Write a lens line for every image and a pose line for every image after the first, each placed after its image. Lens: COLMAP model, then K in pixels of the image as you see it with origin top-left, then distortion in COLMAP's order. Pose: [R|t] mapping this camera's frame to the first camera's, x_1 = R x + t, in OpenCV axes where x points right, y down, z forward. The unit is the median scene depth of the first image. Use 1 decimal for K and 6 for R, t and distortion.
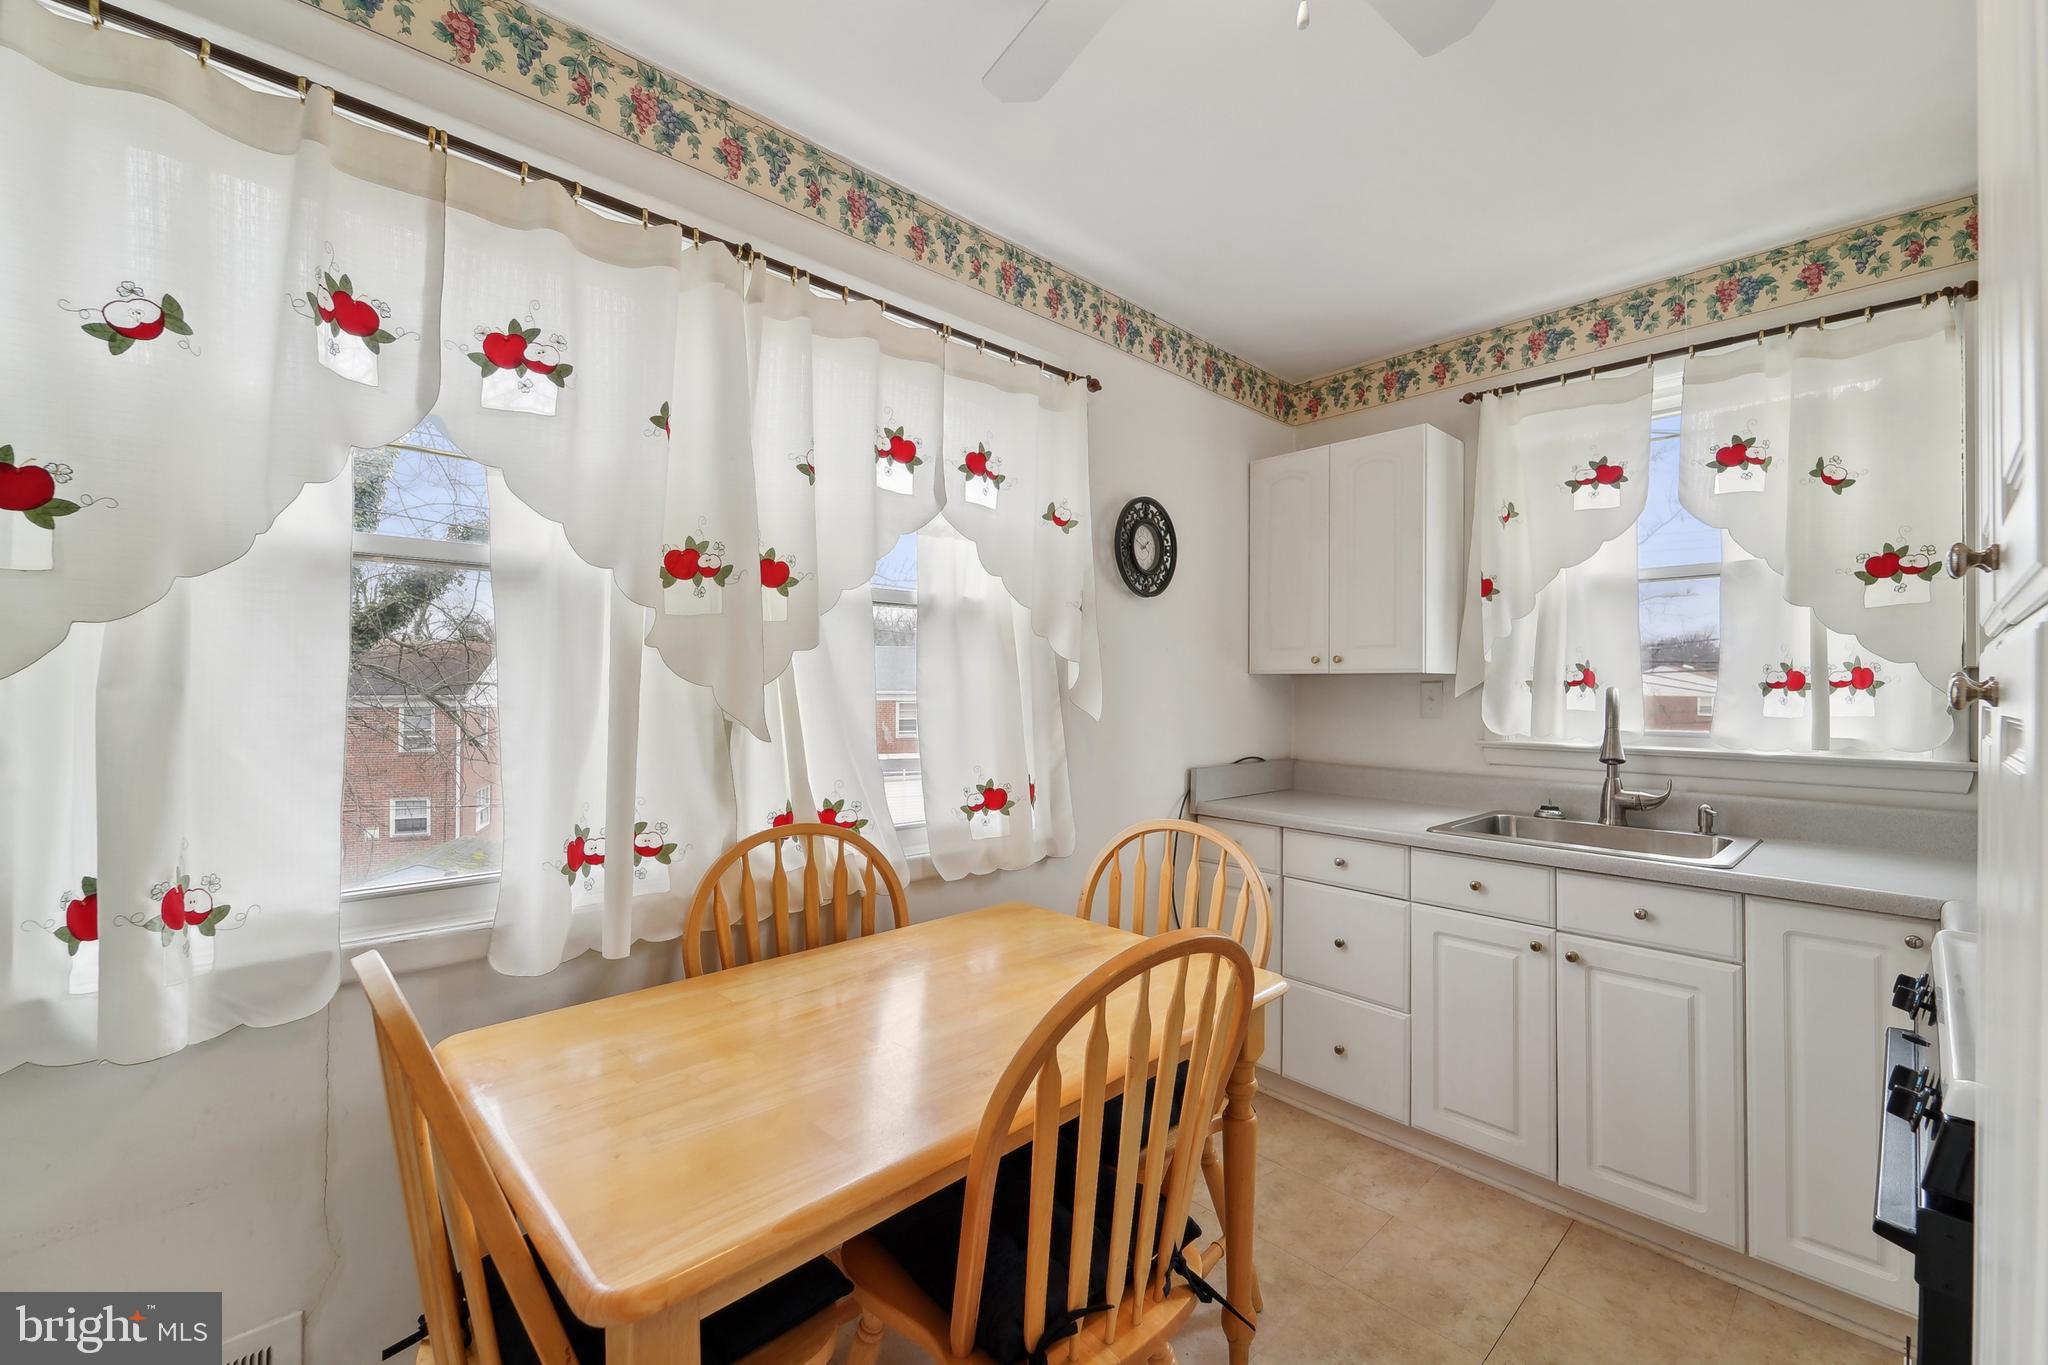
lens RADIAL K [[831.3, 0, 1028.8], [0, 831.3, 679.7], [0, 0, 1]] dist [-0.013856, -0.000371]
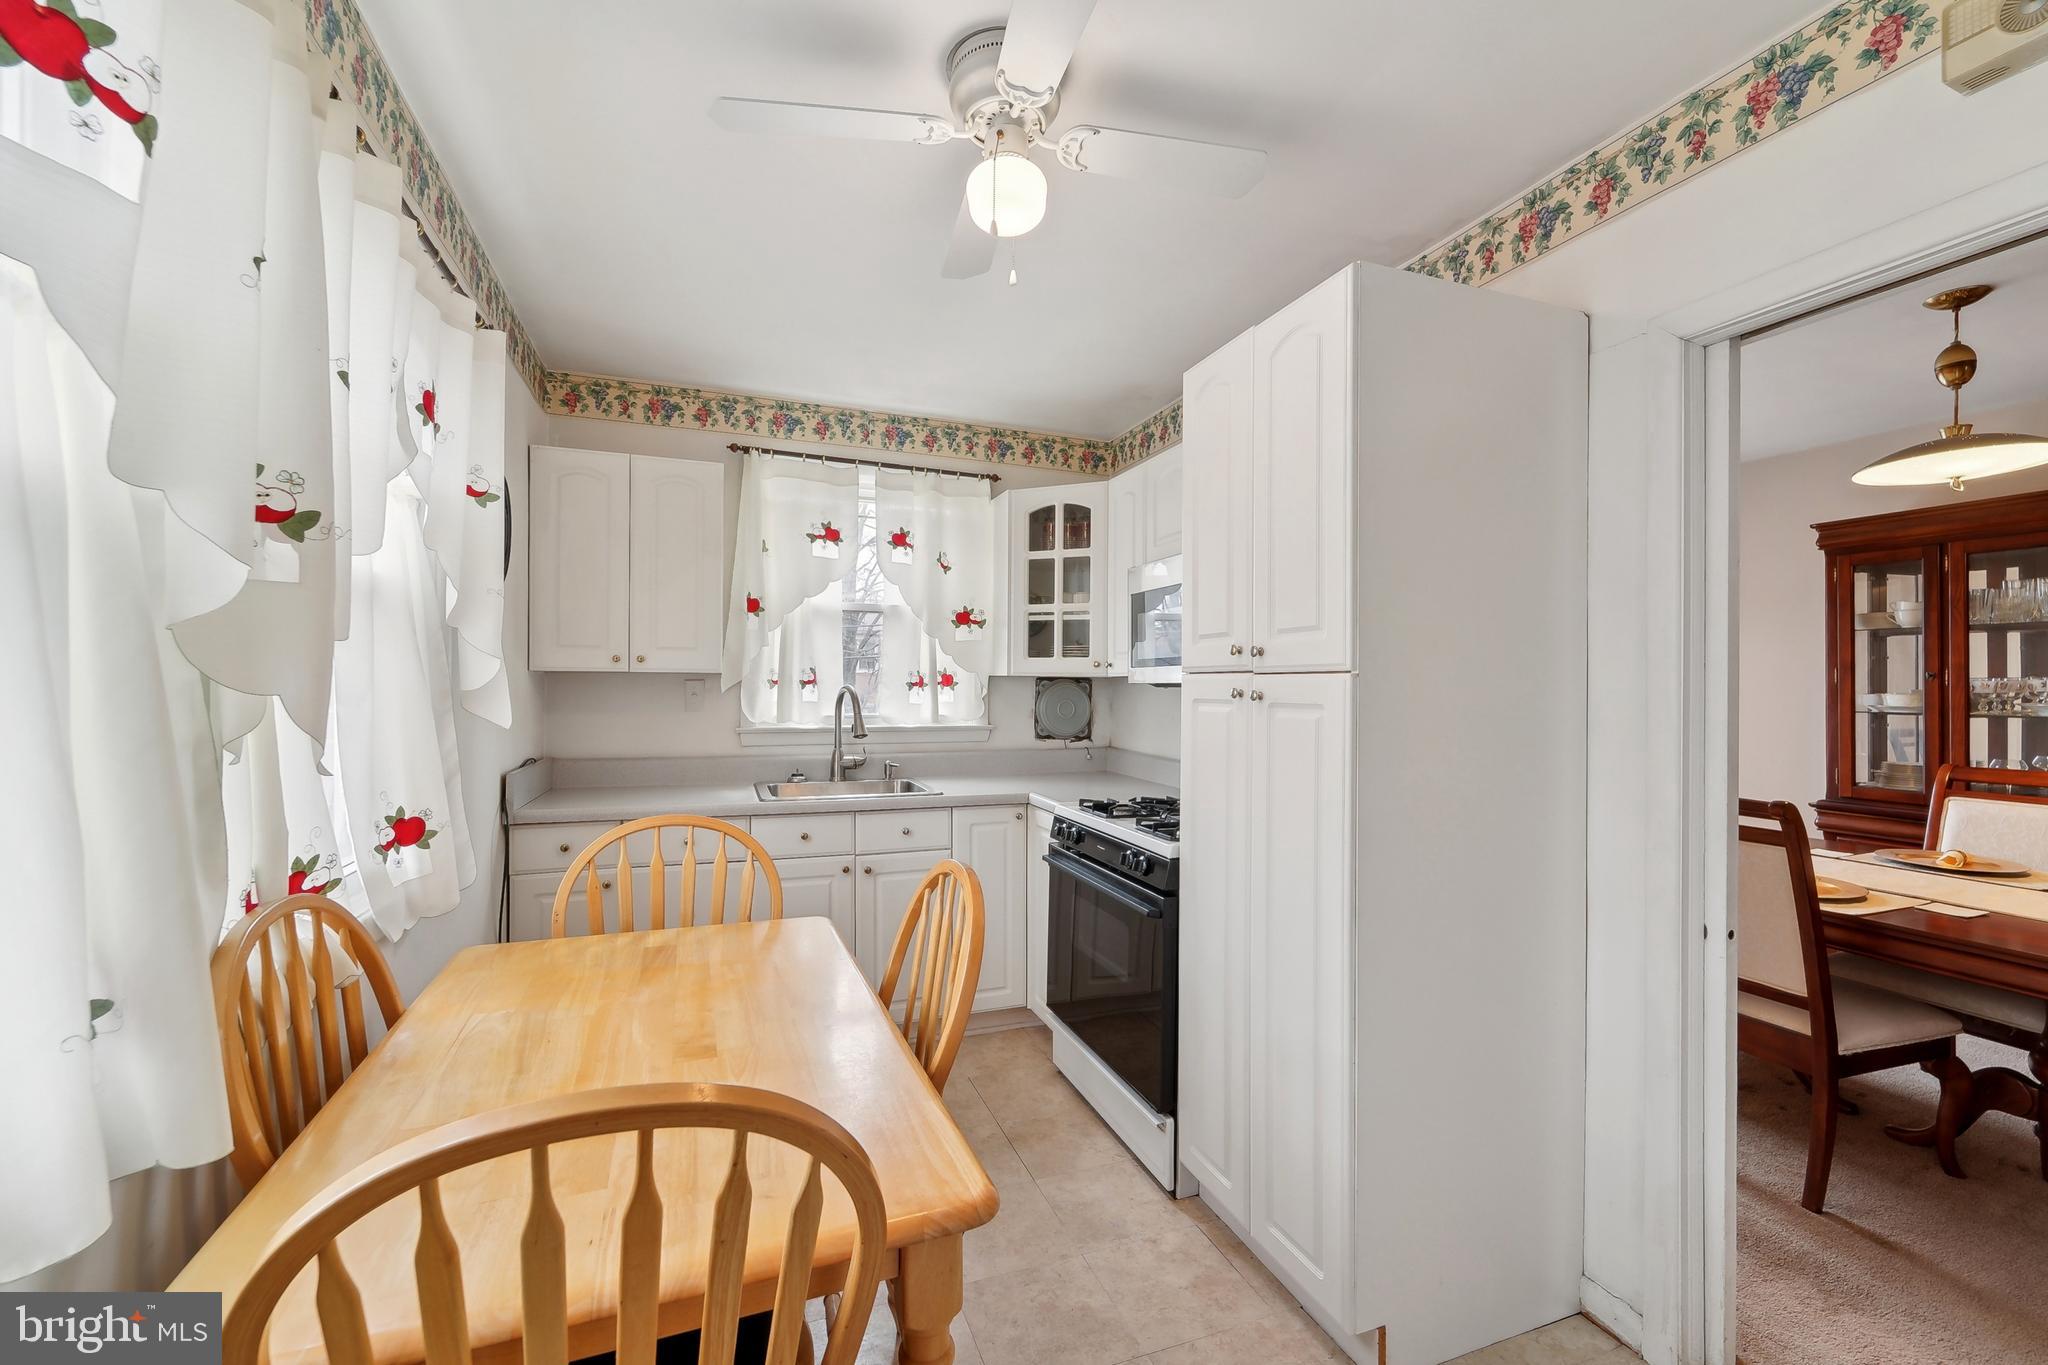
lens RADIAL K [[831.3, 0, 1028.8], [0, 831.3, 679.7], [0, 0, 1]] dist [-0.013856, -0.000371]
pose [[0.353520, 0.005397, 0.935411, -0.522155], [-0.012678, 0.999919, -0.000977, -0.003184], [-0.935341, -0.011514, 0.353560, 0.182265]]
